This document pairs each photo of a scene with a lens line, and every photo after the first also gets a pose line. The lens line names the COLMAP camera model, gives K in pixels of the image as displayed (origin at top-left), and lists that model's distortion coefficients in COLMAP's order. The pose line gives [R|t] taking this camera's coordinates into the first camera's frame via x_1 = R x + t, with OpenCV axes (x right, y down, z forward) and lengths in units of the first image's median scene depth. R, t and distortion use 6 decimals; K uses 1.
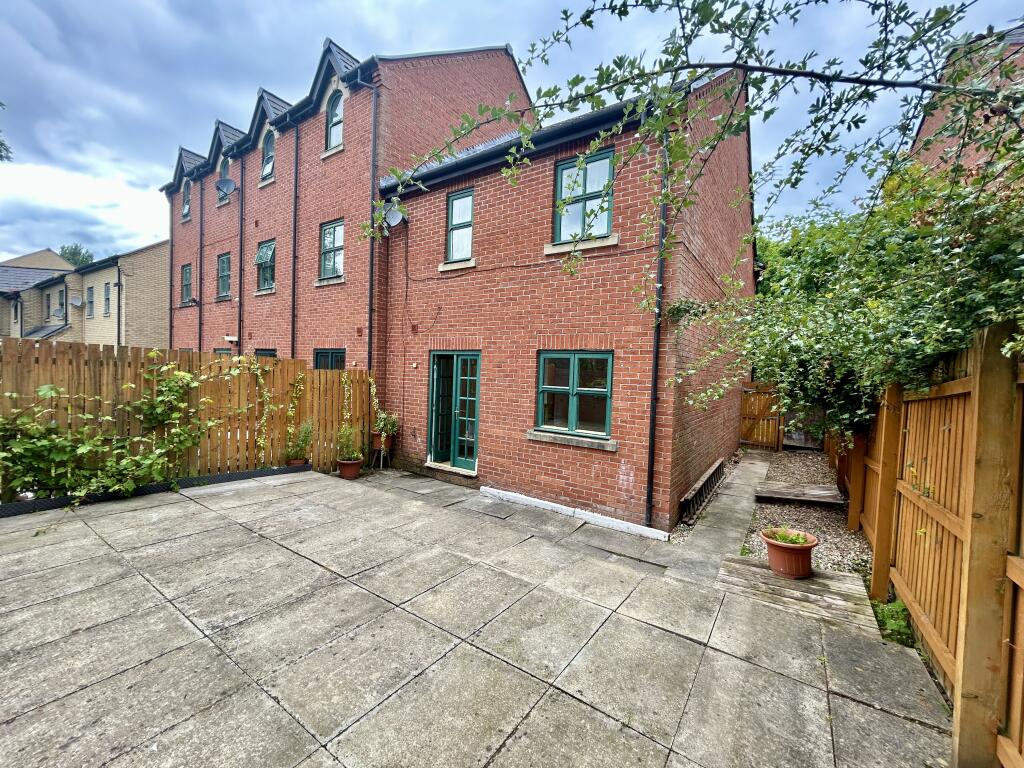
lens RADIAL K [[414.3, 0, 517.1], [0, 414.3, 388.9], [0, 0, 1]] dist [-0.000761, -0.000371]
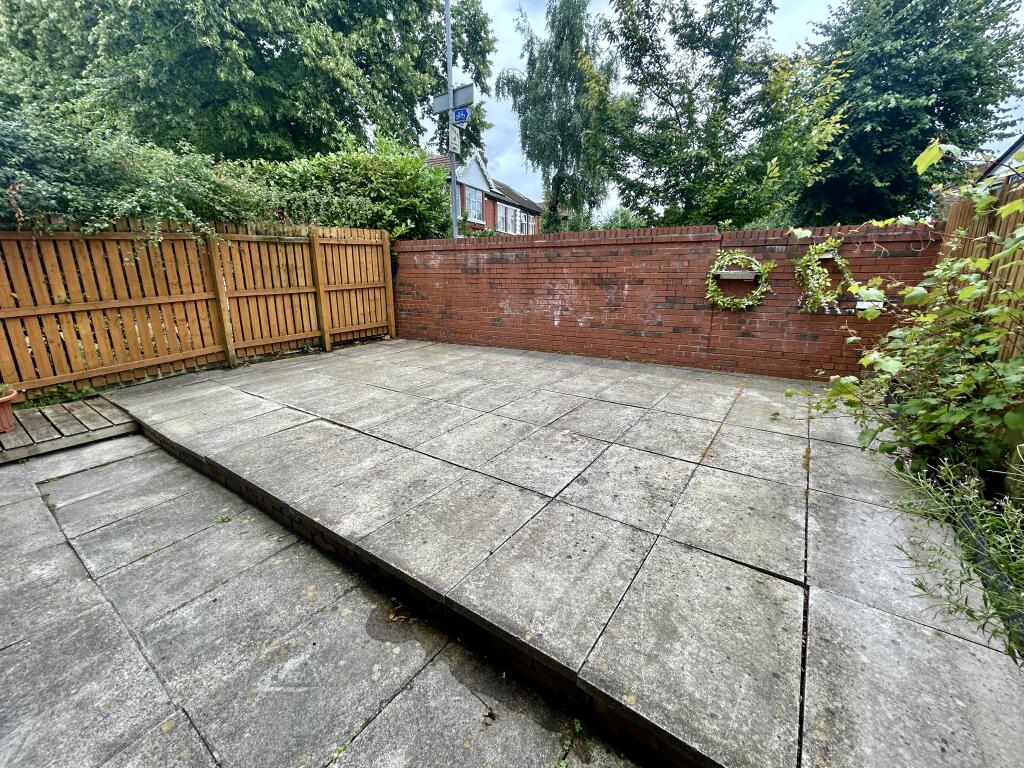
lens RADIAL K [[414.3, 0, 508.1], [0, 414.3, 381.6], [0, 0, 1]] dist [-0.000761, -0.000371]
pose [[-0.998595, -0.046977, 0.024524, -0.544704], [-0.037977, 0.957154, 0.287078, 0.017901], [-0.036959, 0.285744, -0.957593, 1.837257]]
